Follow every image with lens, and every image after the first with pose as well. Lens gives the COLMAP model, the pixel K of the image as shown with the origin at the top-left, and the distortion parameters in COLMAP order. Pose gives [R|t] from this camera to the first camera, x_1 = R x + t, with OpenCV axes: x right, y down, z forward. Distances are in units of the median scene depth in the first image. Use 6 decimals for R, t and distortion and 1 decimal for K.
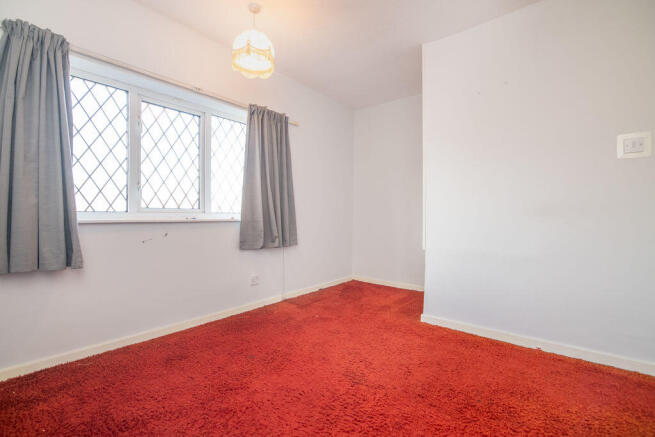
lens RADIAL K [[303.6, 0, 327.5], [0, 303.6, 218.5], [0, 0, 1]] dist [-0.013573, -0.000167]
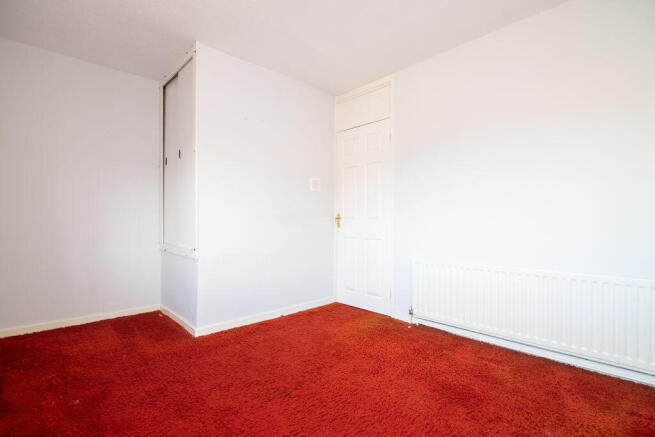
lens RADIAL K [[303.6, 0, 327.5], [0, 303.6, 218.5], [0, 0, 1]] dist [-0.013573, -0.000167]
pose [[0.117878, 0.006034, 0.993010, -0.672679], [0.007110, 0.999951, -0.006920, -0.016226], [-0.993003, 0.007876, 0.117830, 0.583567]]
